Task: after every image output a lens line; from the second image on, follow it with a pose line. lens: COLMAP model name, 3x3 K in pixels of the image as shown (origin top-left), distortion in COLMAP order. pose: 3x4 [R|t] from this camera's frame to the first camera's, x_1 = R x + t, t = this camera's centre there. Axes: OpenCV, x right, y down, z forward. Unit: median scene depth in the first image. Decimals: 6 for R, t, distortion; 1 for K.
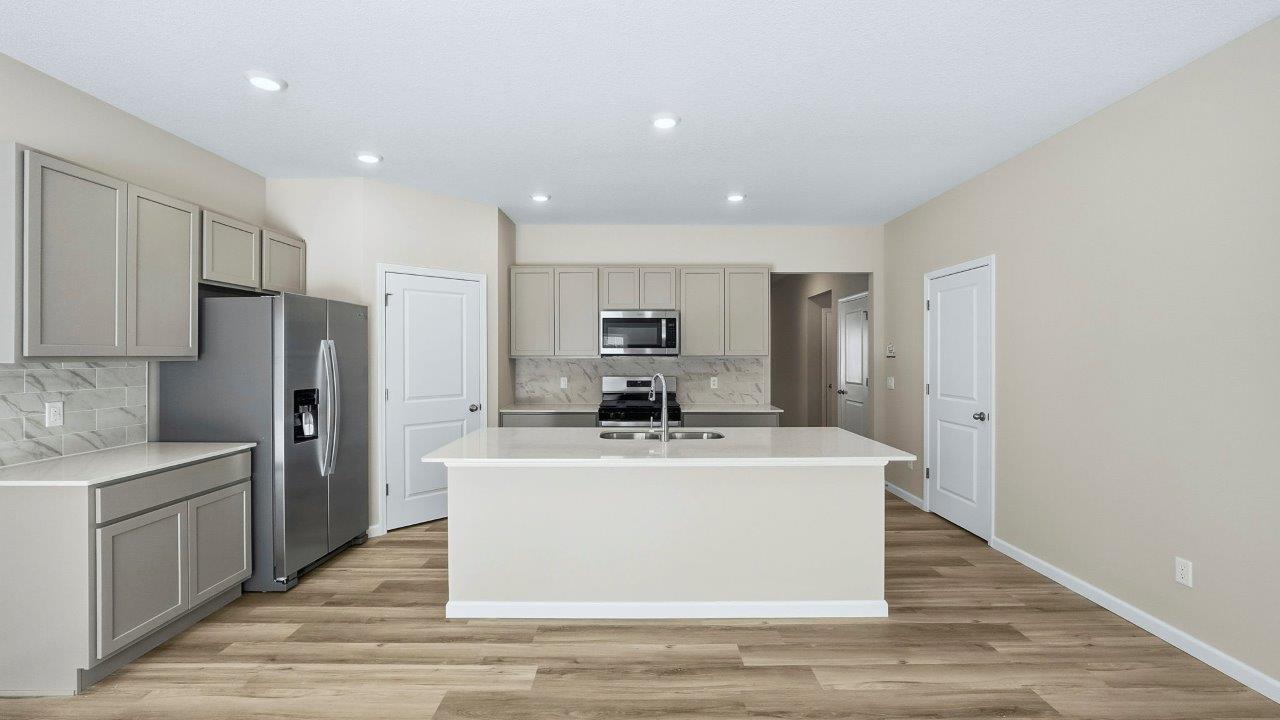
lens RADIAL K [[538.0, 0, 635.0], [0, 538.0, 357.8], [0, 0, 1]] dist [-0.019266, 0.003477]
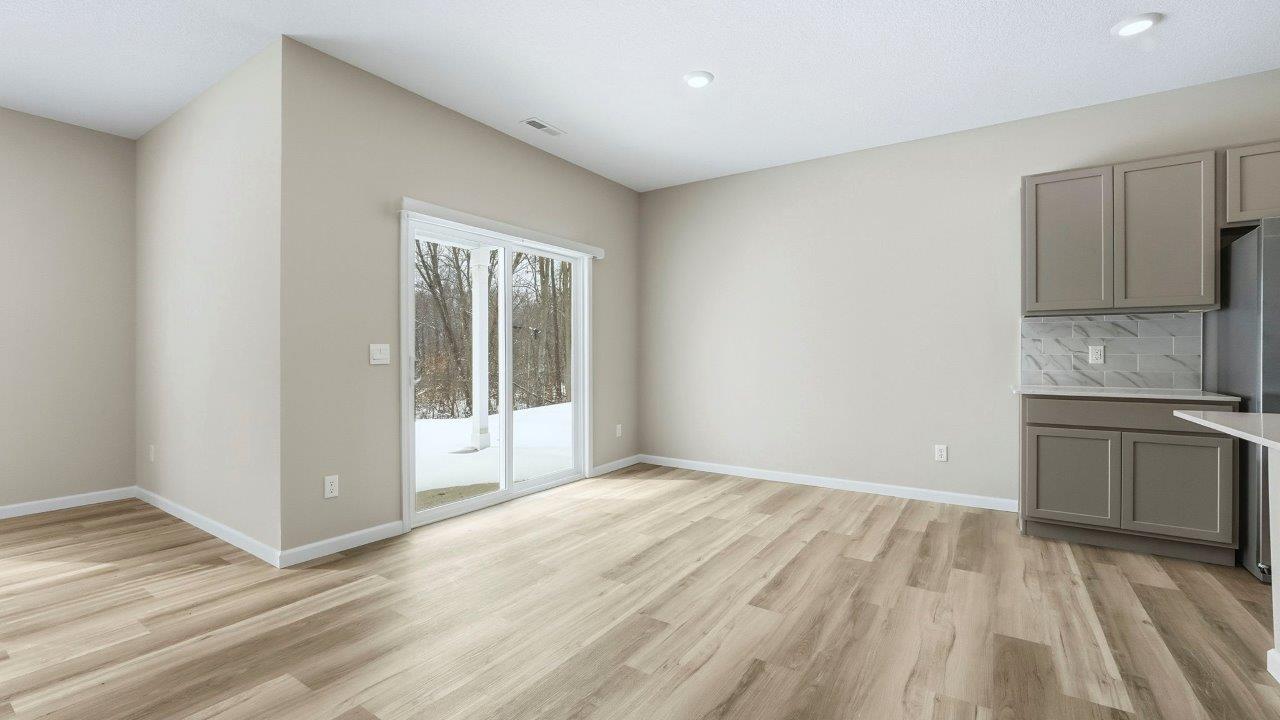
lens RADIAL K [[538.0, 0, 628.8], [0, 538.0, 353.8], [0, 0, 1]] dist [-0.019266, 0.003477]
pose [[-0.564356, -0.000598, -0.825531, 0.535589], [-0.004785, 0.999985, 0.002547, 0.083676], [0.825518, 0.005387, -0.564351, 0.608135]]
